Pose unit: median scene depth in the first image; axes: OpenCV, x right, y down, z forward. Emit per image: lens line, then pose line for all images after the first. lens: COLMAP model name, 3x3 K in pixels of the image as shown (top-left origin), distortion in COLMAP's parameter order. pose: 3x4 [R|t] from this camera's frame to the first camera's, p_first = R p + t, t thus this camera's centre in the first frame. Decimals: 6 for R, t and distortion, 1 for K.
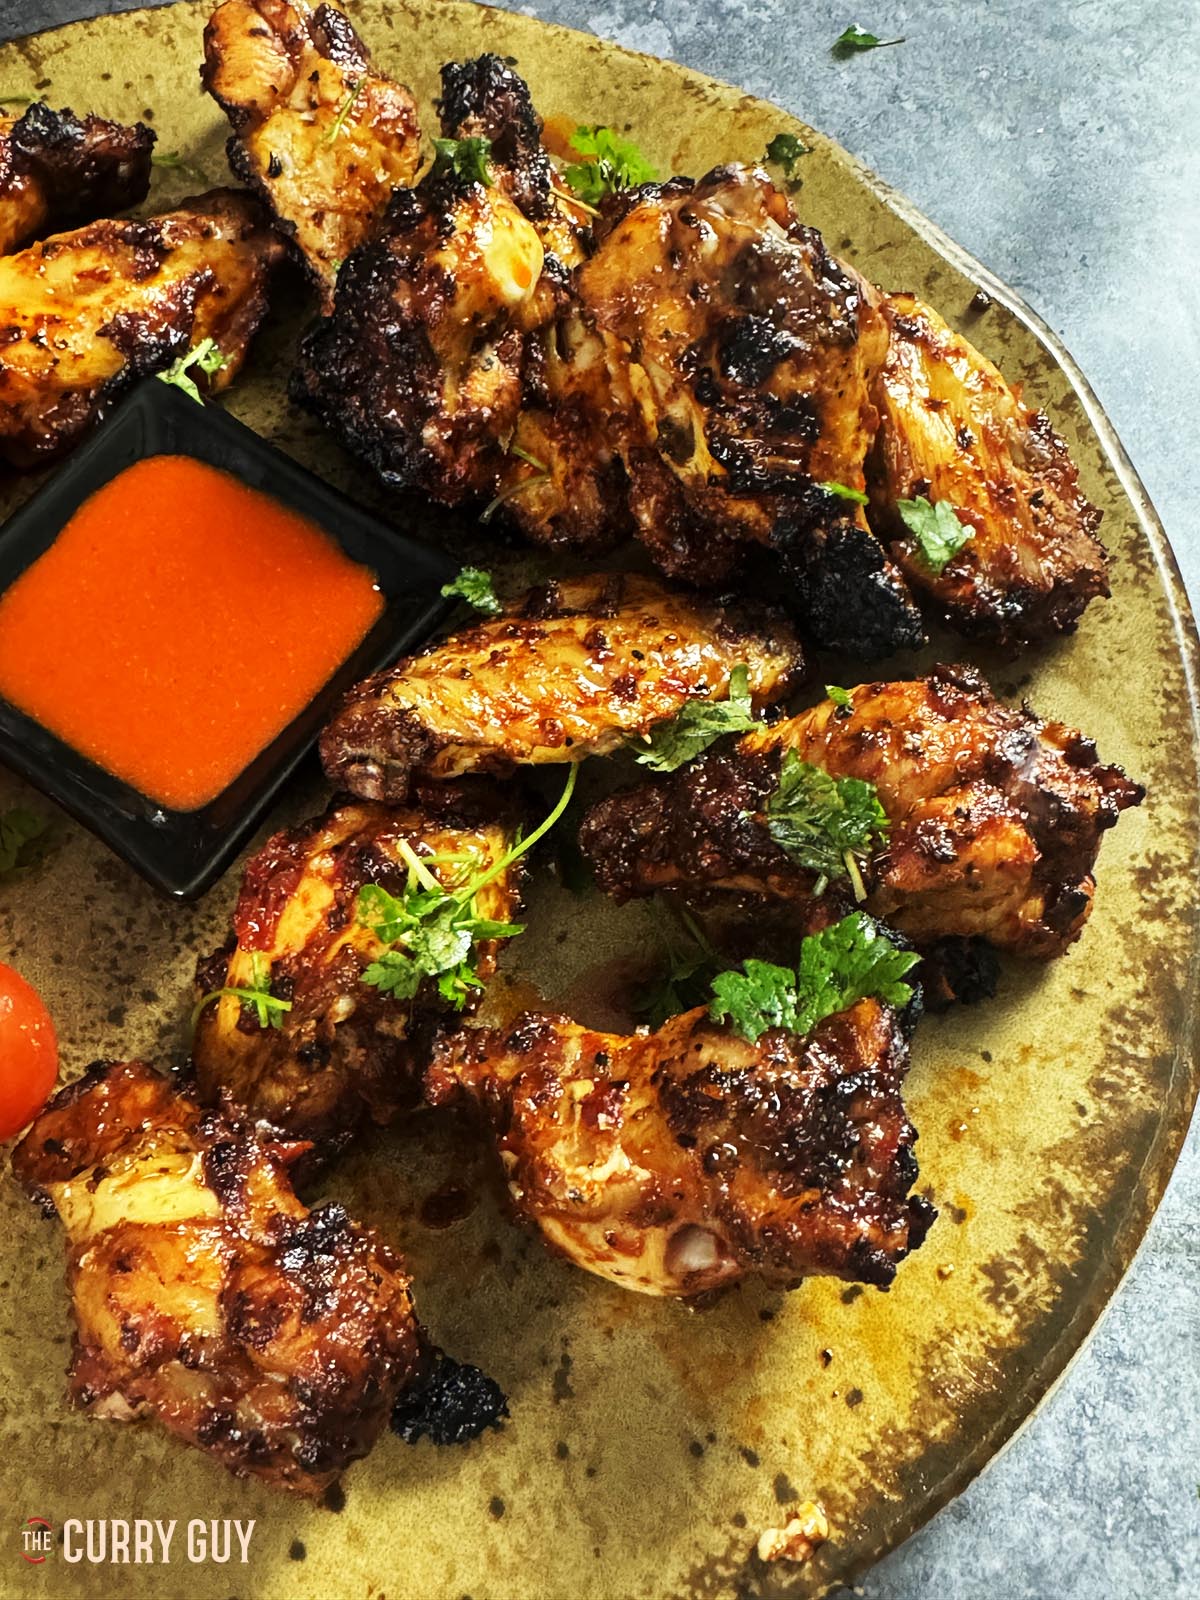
lens RADIAL K [[1610.7, 0, 603.9], [0, 1610.7, 685.3], [0, 0, 1]] dist [0.001338, 0.001564]
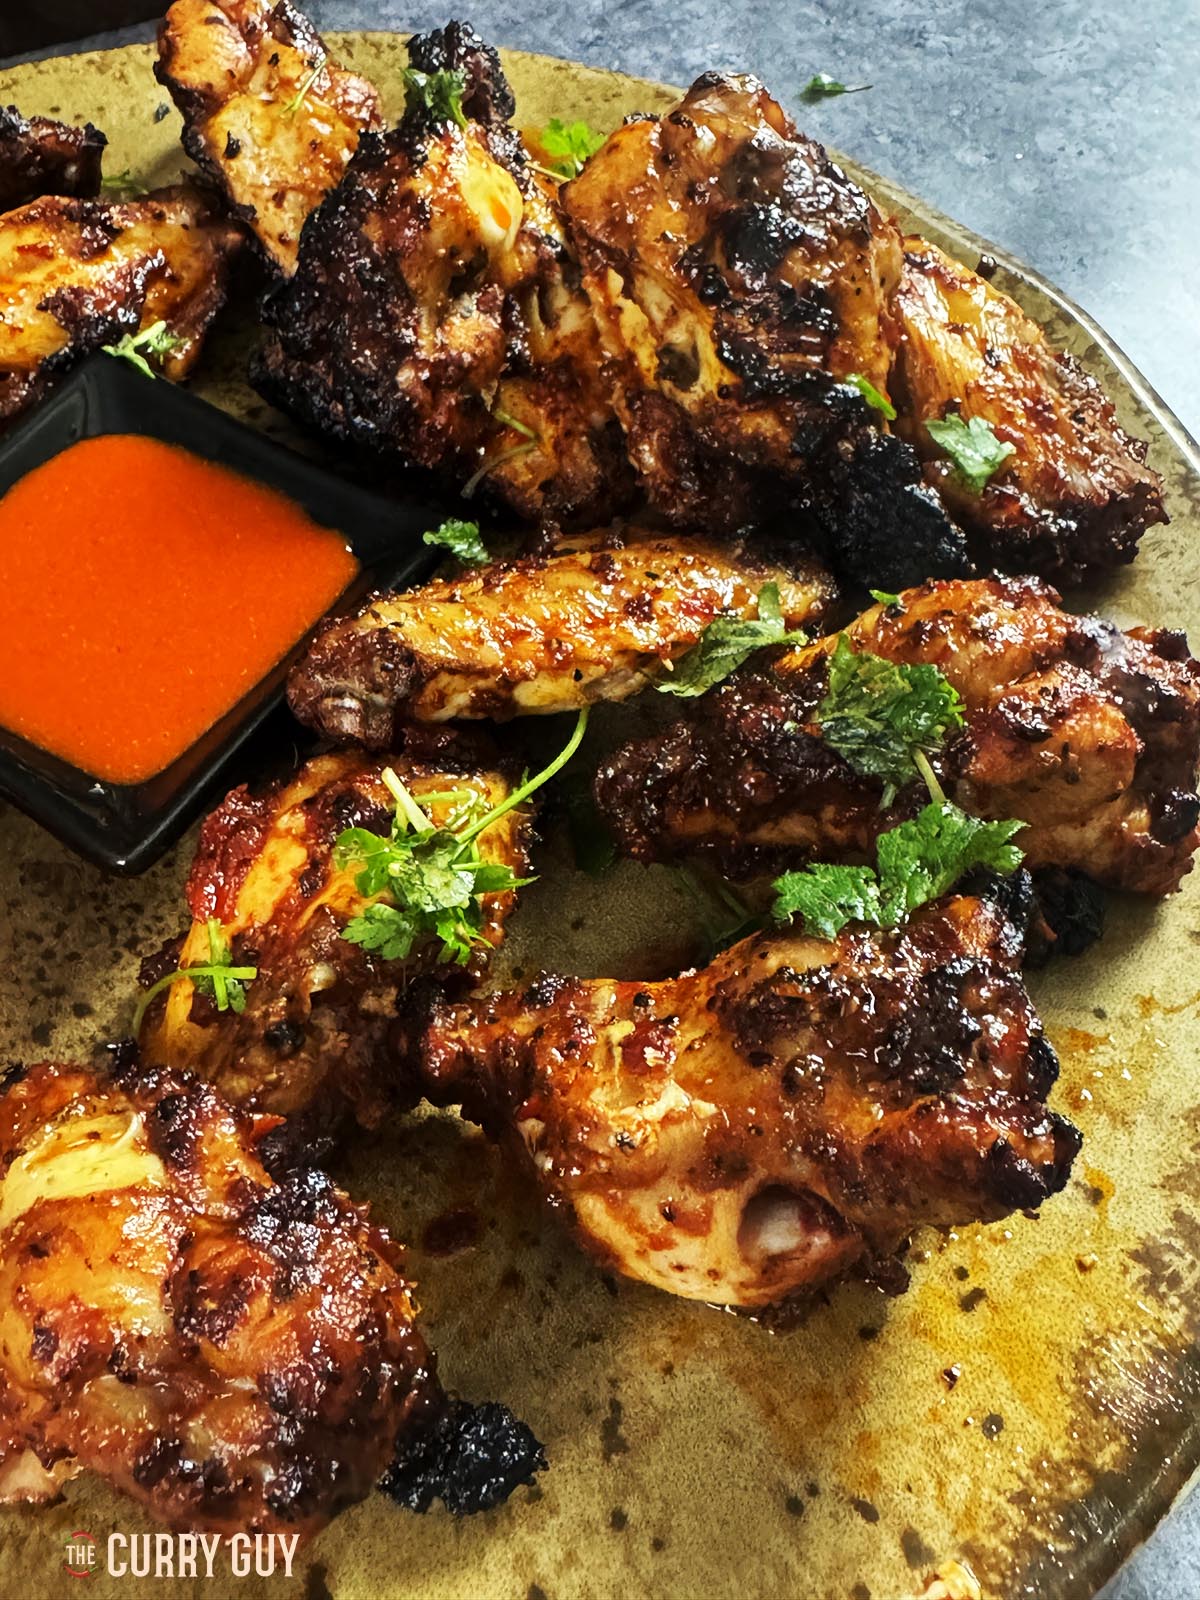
lens RADIAL K [[1610.7, 0, 603.9], [0, 1610.7, 685.3], [0, 0, 1]] dist [0.001338, 0.001564]
pose [[0.998584, -0.043699, 0.030336, -0.035137], [0.048900, 0.978570, -0.200024, 0.219889], [-0.020945, 0.201225, 0.979321, 0.161091]]
